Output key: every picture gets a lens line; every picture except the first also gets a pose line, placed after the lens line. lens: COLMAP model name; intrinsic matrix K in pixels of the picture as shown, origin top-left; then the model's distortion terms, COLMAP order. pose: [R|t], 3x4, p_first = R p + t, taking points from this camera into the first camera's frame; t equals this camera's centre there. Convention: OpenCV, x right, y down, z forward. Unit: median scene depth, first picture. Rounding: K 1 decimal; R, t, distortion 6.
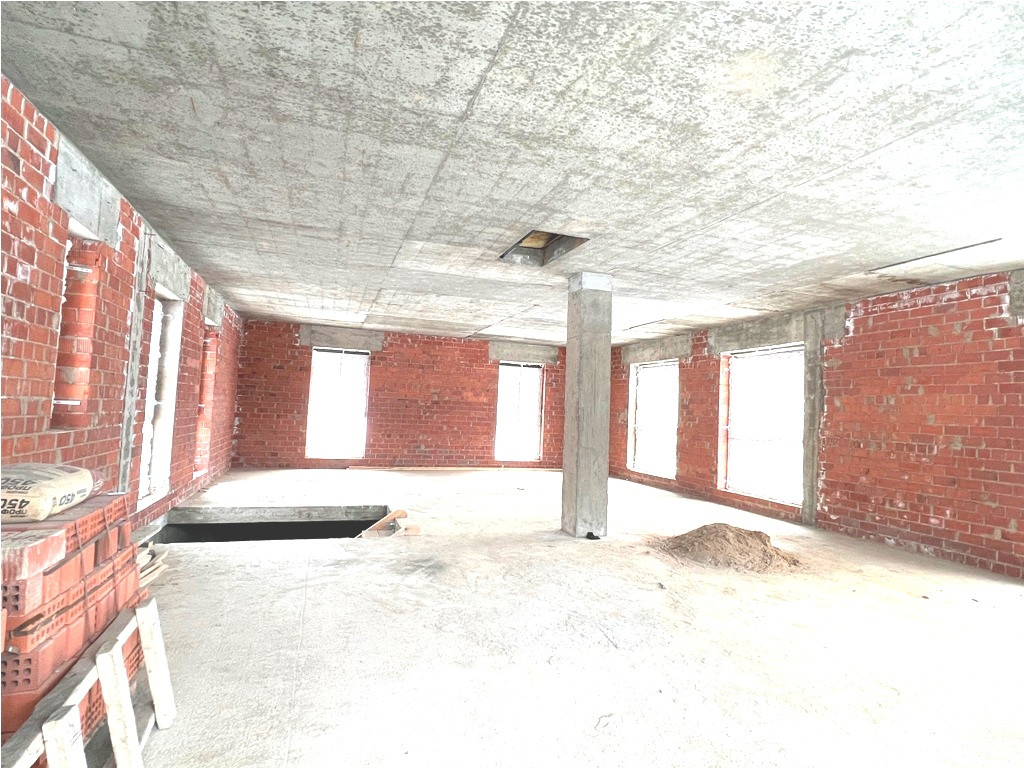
lens RADIAL K [[546.4, 0, 506.5], [0, 546.4, 380.0], [0, 0, 1]] dist [0.001582, -0.000915]
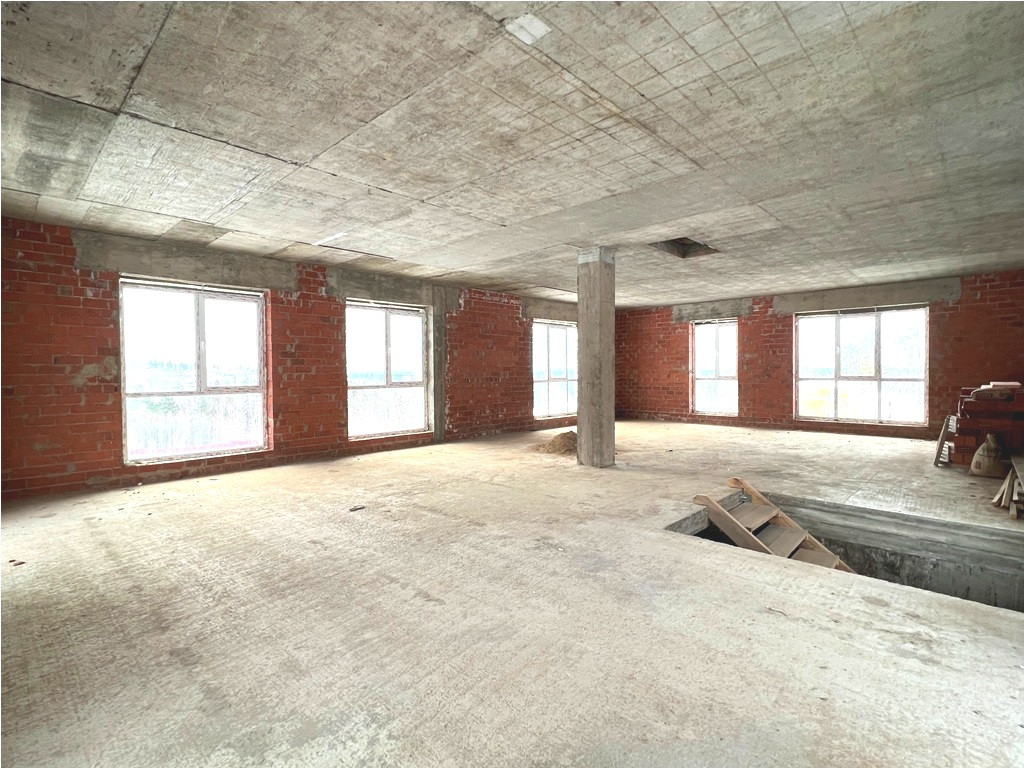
lens RADIAL K [[498.0, 0, 509.6], [0, 498.0, 381.9], [0, 0, 1]] dist [-0.001997, 0.000034]
pose [[-0.463996, -0.059698, 0.883823, -0.821100], [-0.062968, 0.997425, 0.034314, 0.077642], [-0.883596, -0.039731, -0.466561, 1.876538]]
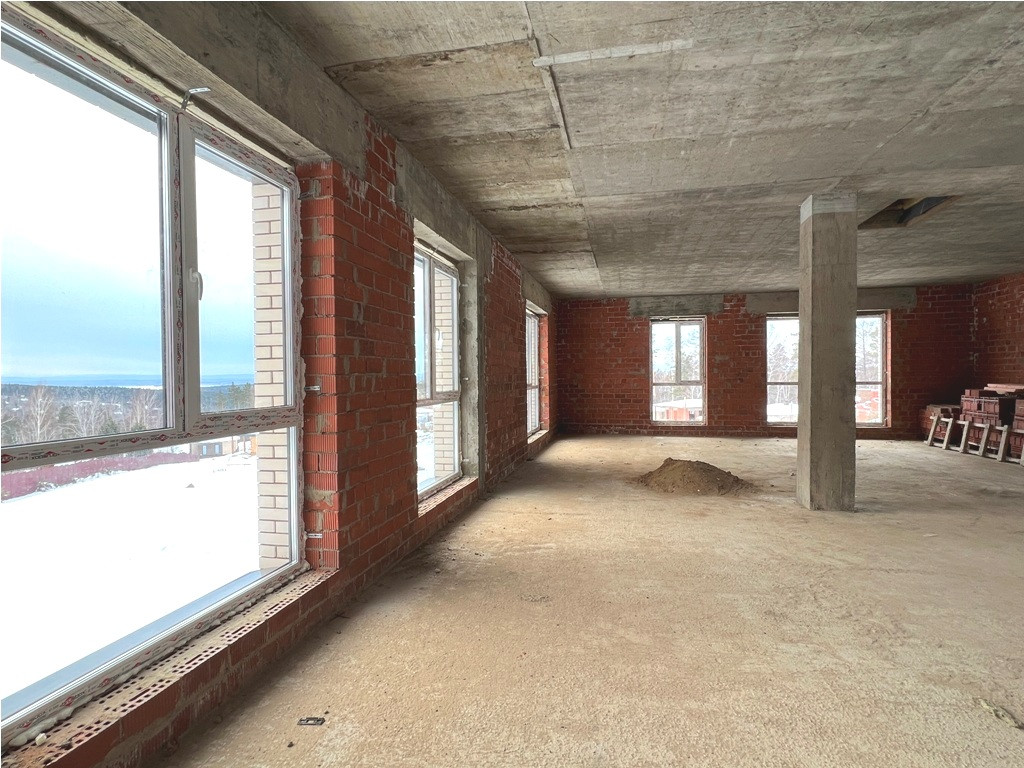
lens RADIAL K [[546.4, 0, 511.2], [0, 546.4, 384.9], [0, 0, 1]] dist [0.001582, -0.000915]
pose [[-0.857311, -0.045950, 0.512744, 0.142663], [-0.058827, 0.998228, -0.008903, 0.141918], [-0.511426, -0.037796, -0.858495, 2.194173]]
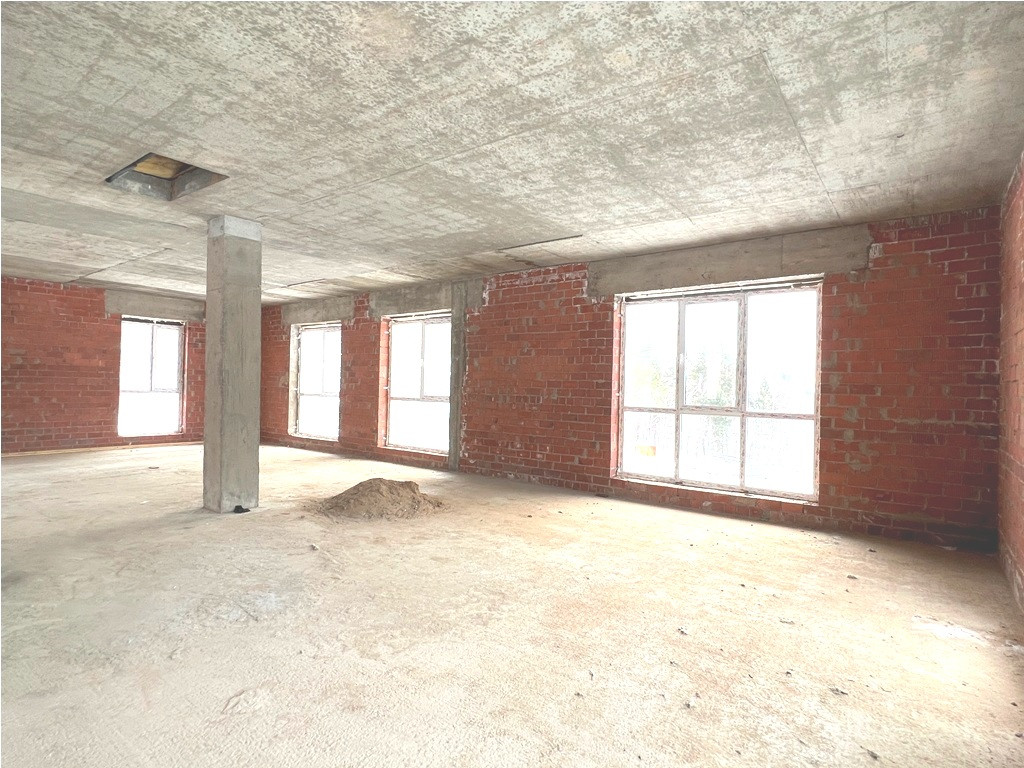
lens RADIAL K [[546.4, 0, 510.9], [0, 546.4, 381.3], [0, 0, 1]] dist [0.001582, -0.000915]
pose [[0.829726, -0.022571, 0.557714, 0.026778], [-0.015460, 0.997869, 0.063384, 0.006146], [-0.557957, -0.061214, 0.827609, 0.000410]]
